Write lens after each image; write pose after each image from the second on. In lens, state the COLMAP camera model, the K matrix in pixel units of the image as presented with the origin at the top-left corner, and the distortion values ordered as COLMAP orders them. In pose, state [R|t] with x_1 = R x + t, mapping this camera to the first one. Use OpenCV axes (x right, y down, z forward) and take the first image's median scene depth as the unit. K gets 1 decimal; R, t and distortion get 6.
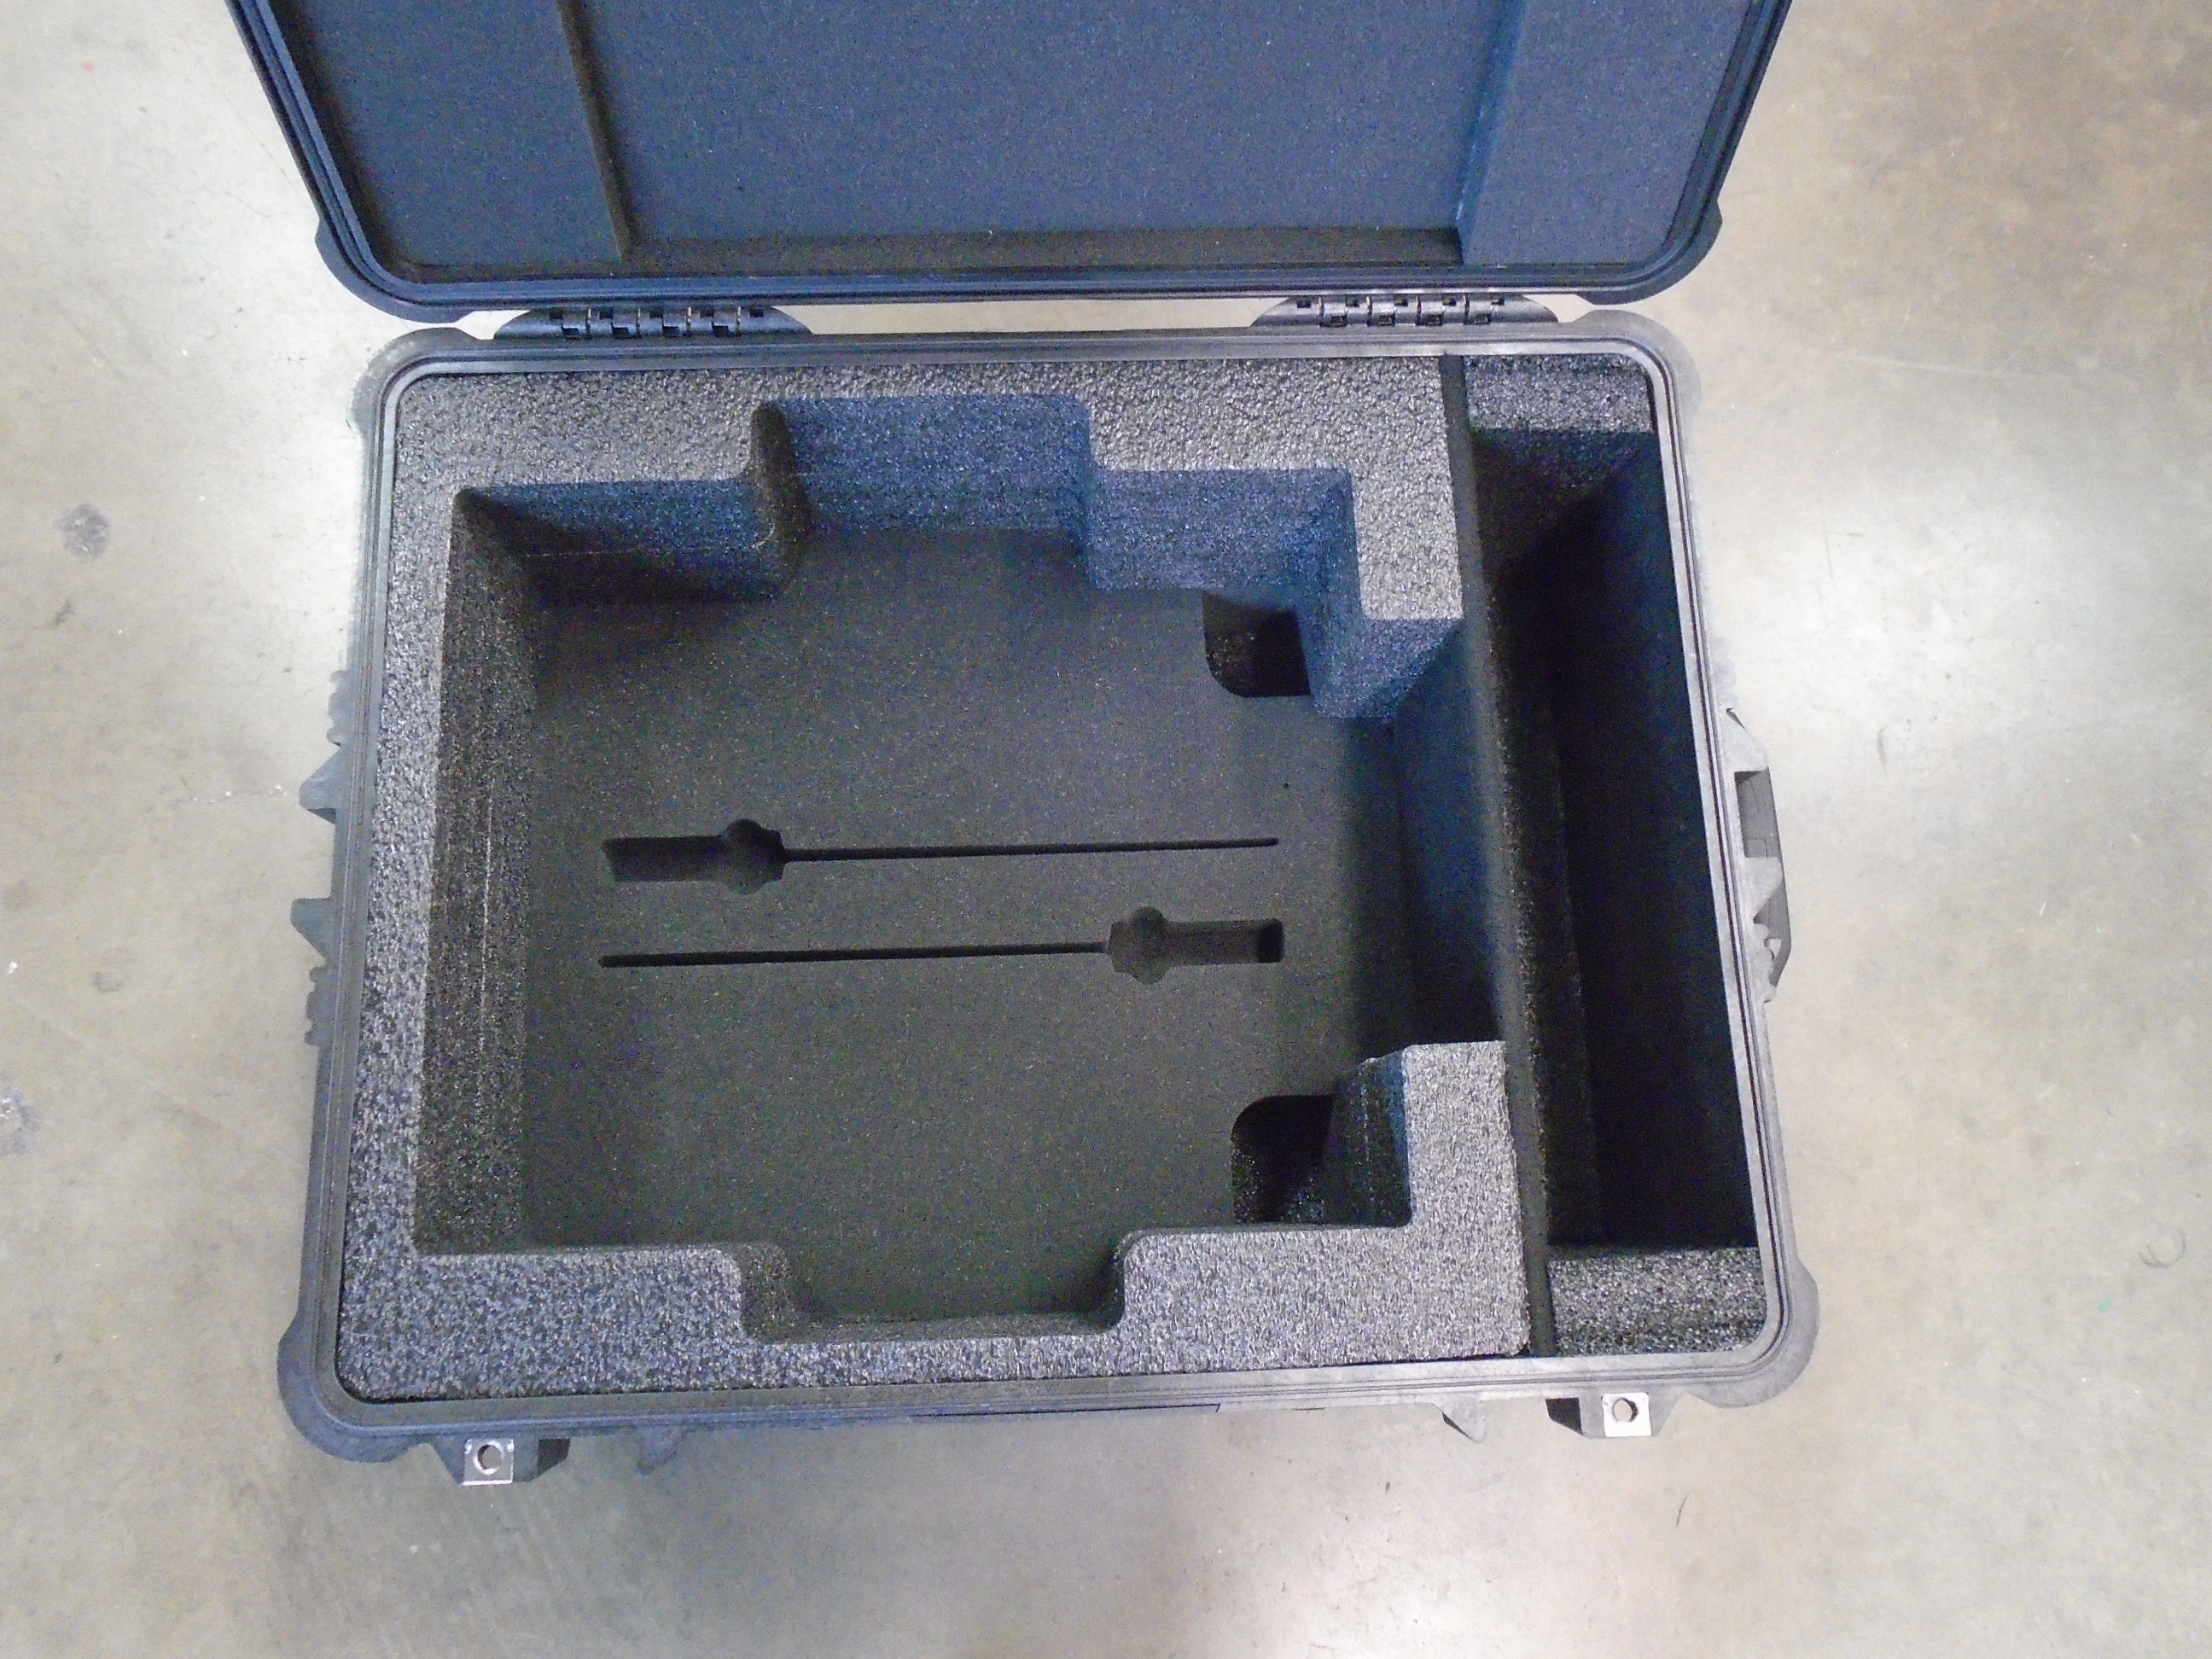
lens RADIAL K [[1673.3, 0, 1106.0], [0, 1673.3, 829.5], [0, 0, 1]] dist [-0.005540, -0.004289]
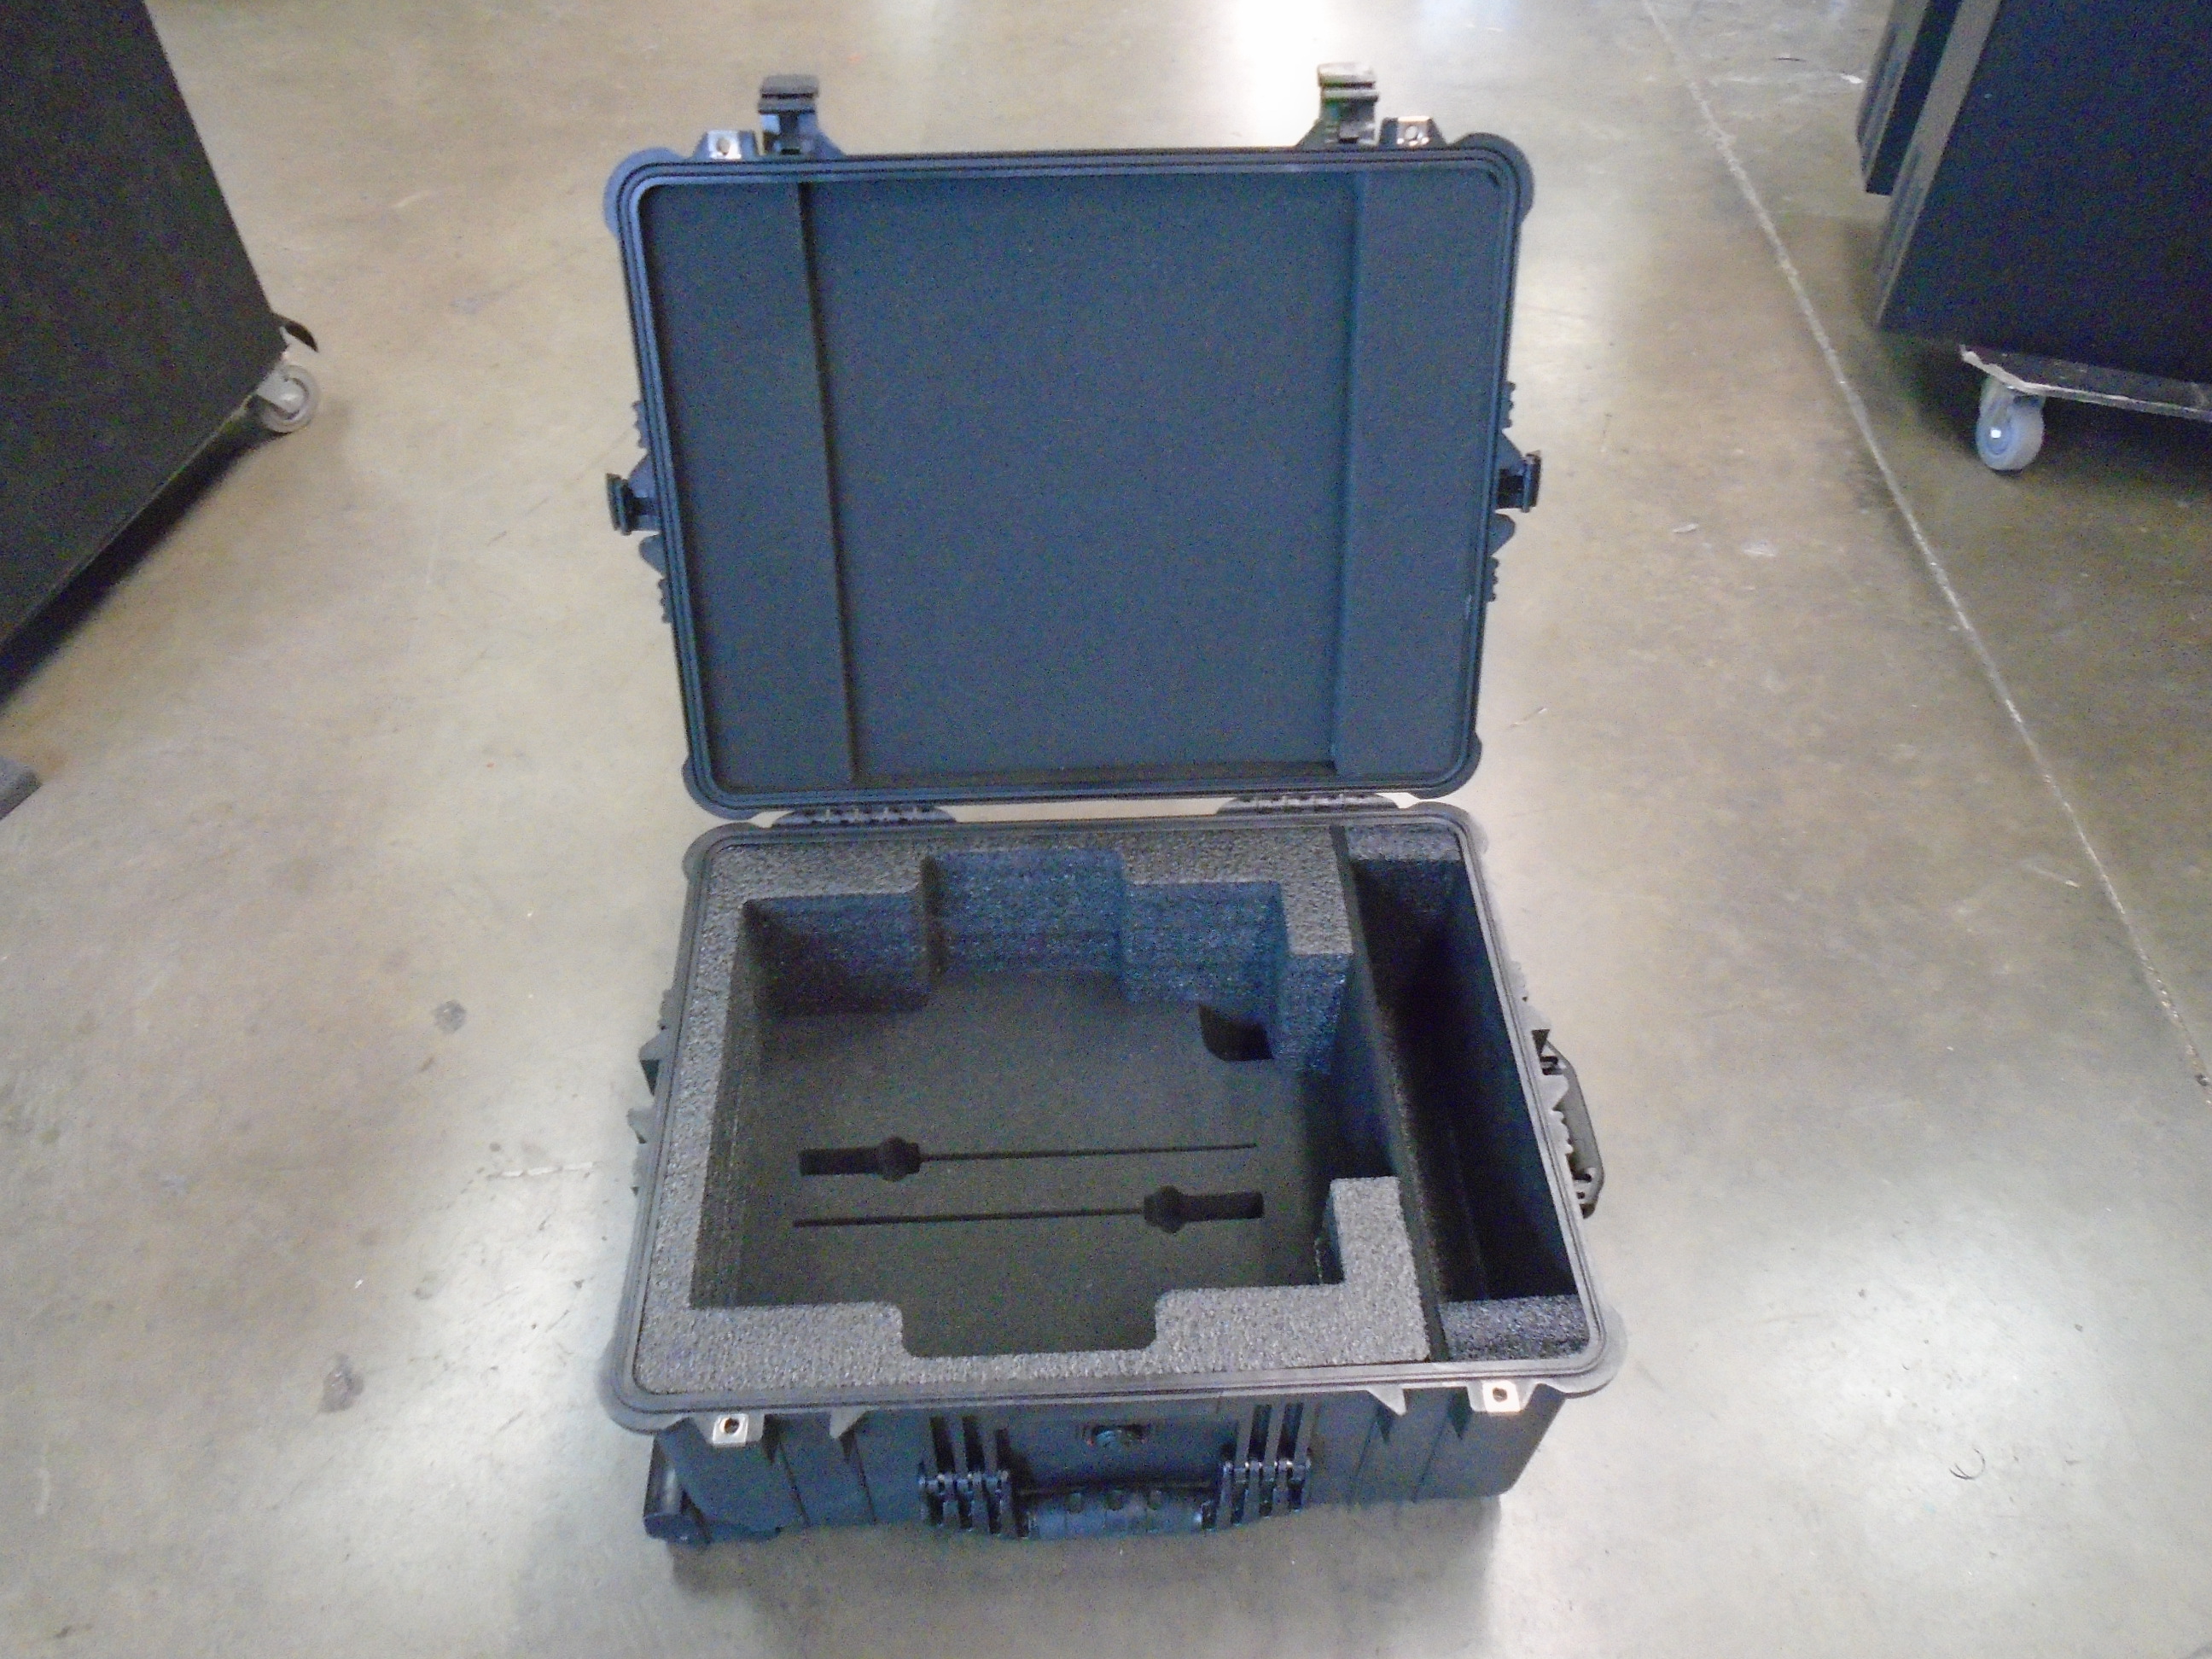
lens RADIAL K [[1657.8, 0, 1106.0], [0, 1657.8, 829.5], [0, 0, 1]] dist [-0.015592, 0.002884]
pose [[0.999517, -0.027091, -0.015247, 0.000595], [0.015708, 0.863375, -0.504318, 0.559491], [0.026826, 0.503835, 0.863383, -0.444619]]
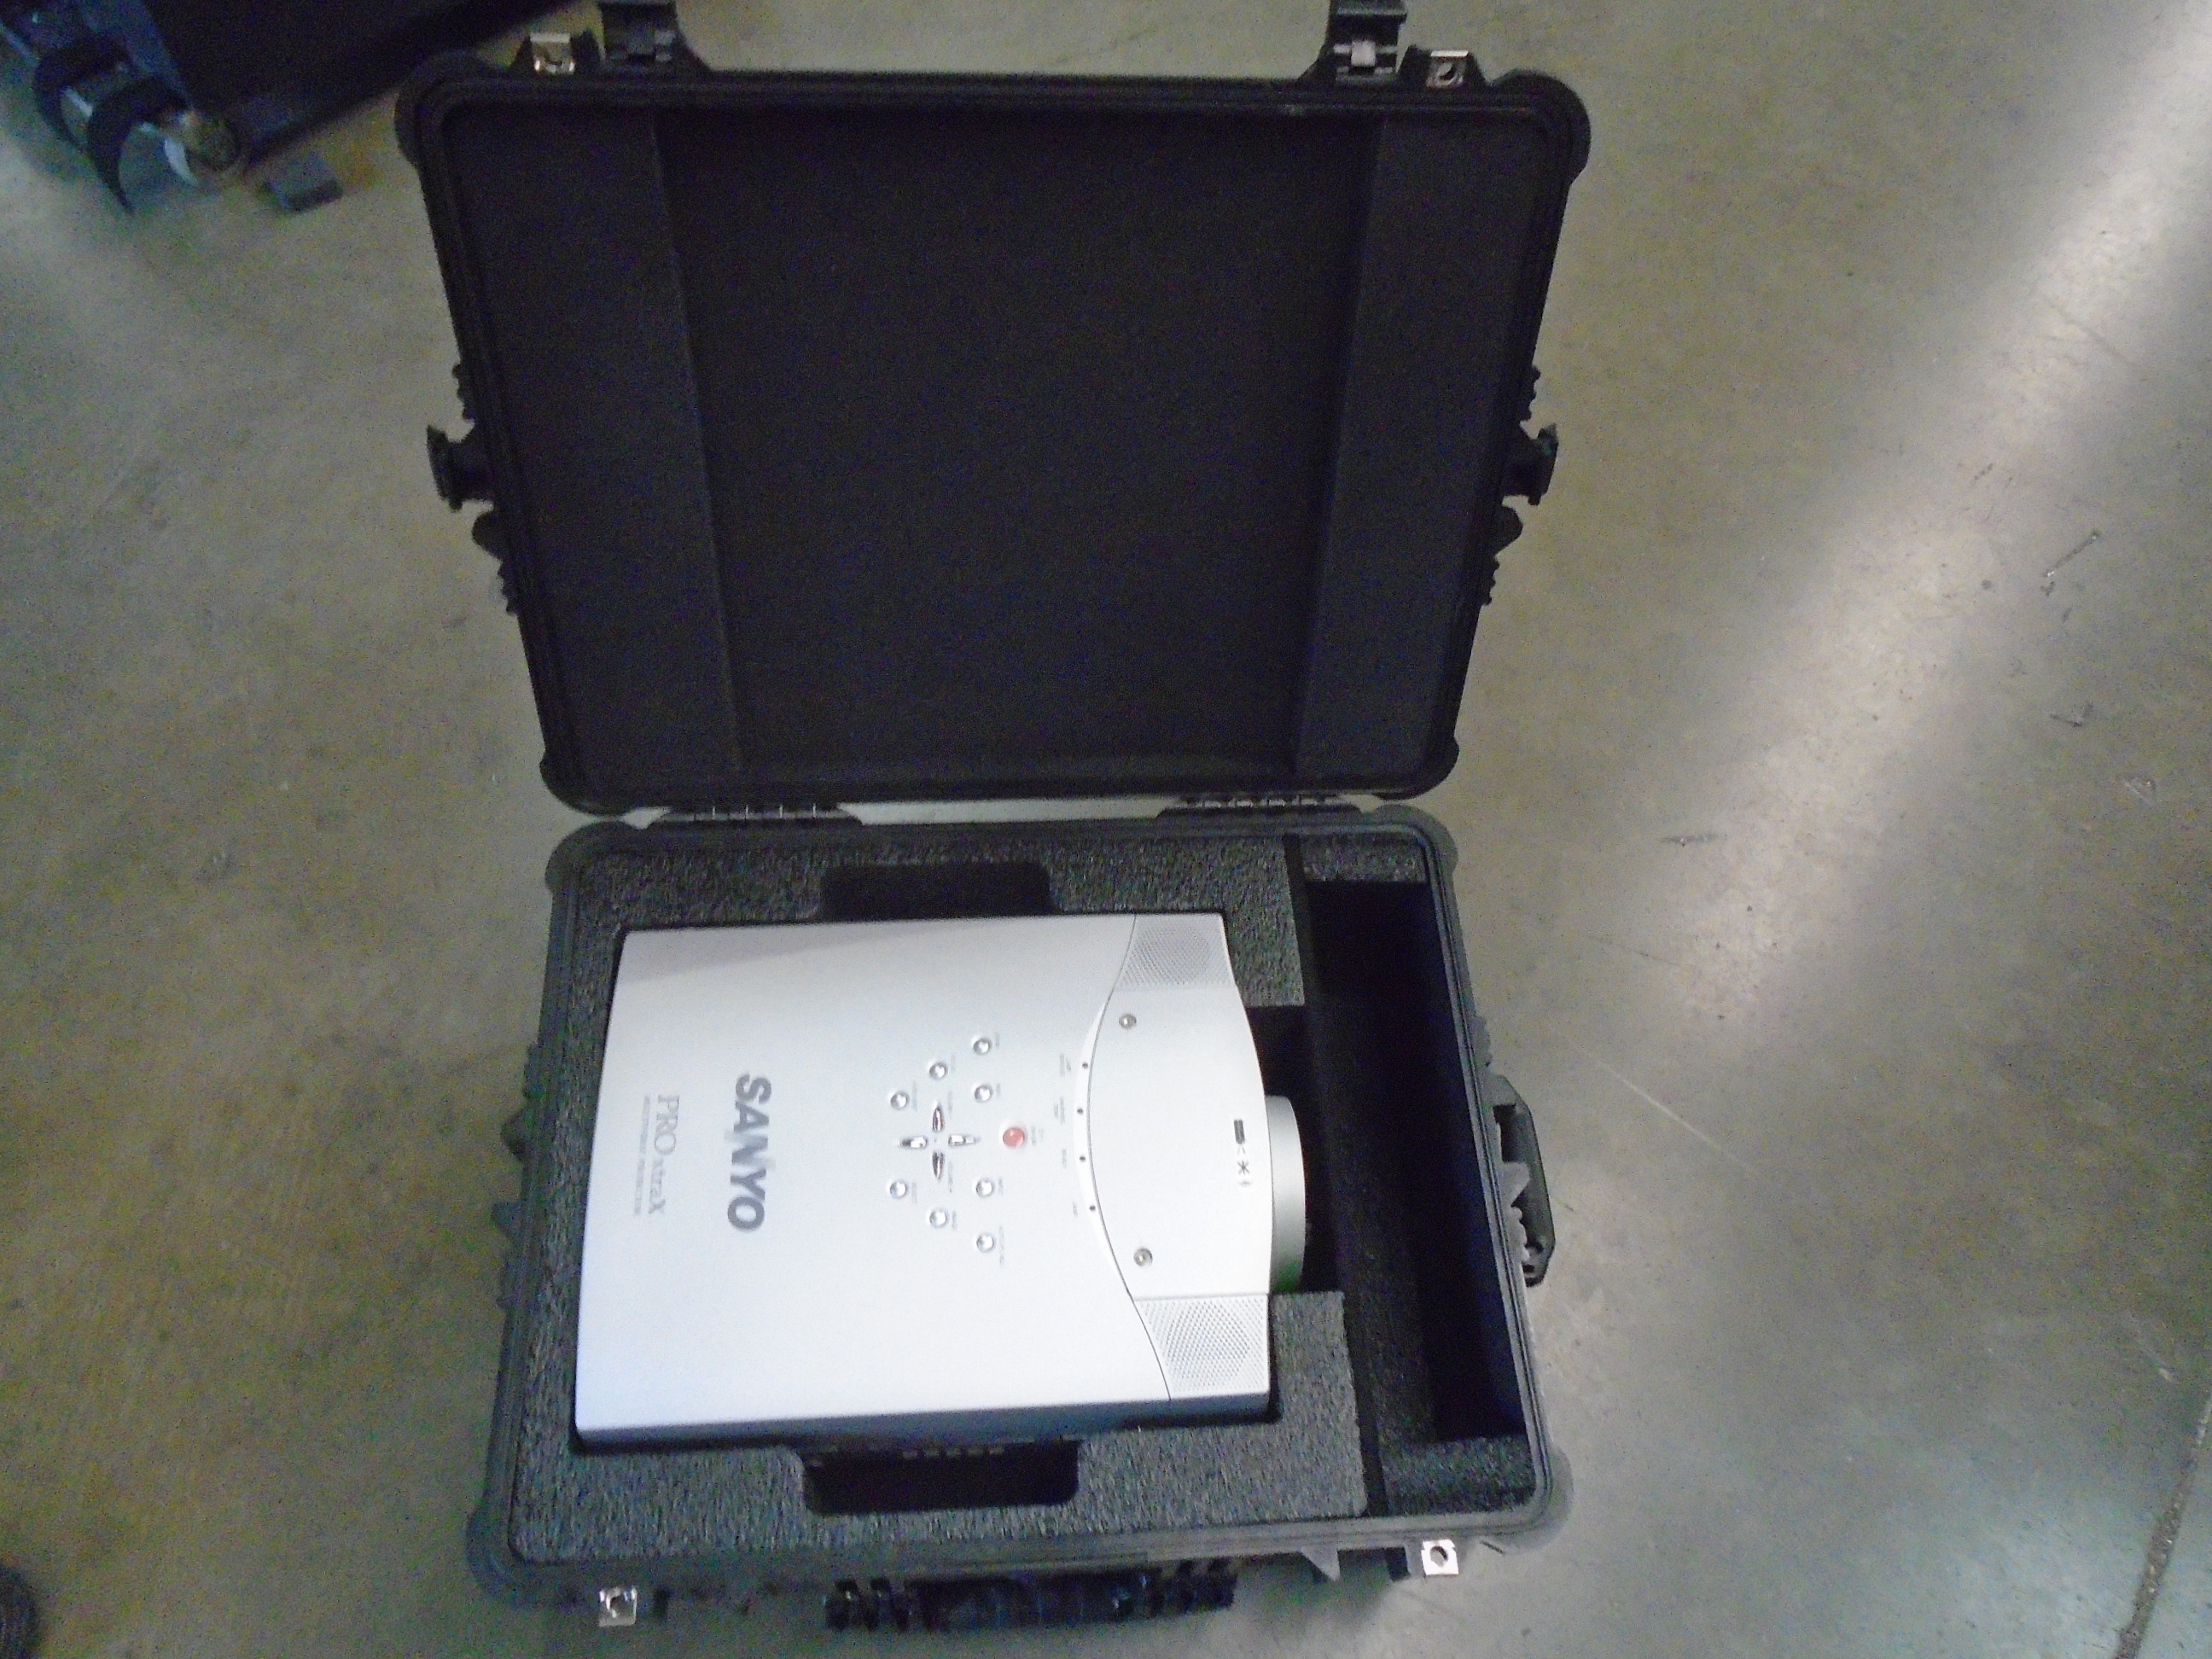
lens RADIAL K [[1673.3, 0, 1106.0], [0, 1673.3, 829.5], [0, 0, 1]] dist [-0.005540, -0.004289]
pose [[0.999392, -0.004846, 0.034535, -0.010519], [0.014491, 0.958461, -0.284855, 0.138260], [-0.031720, 0.285183, 0.957948, -0.433977]]
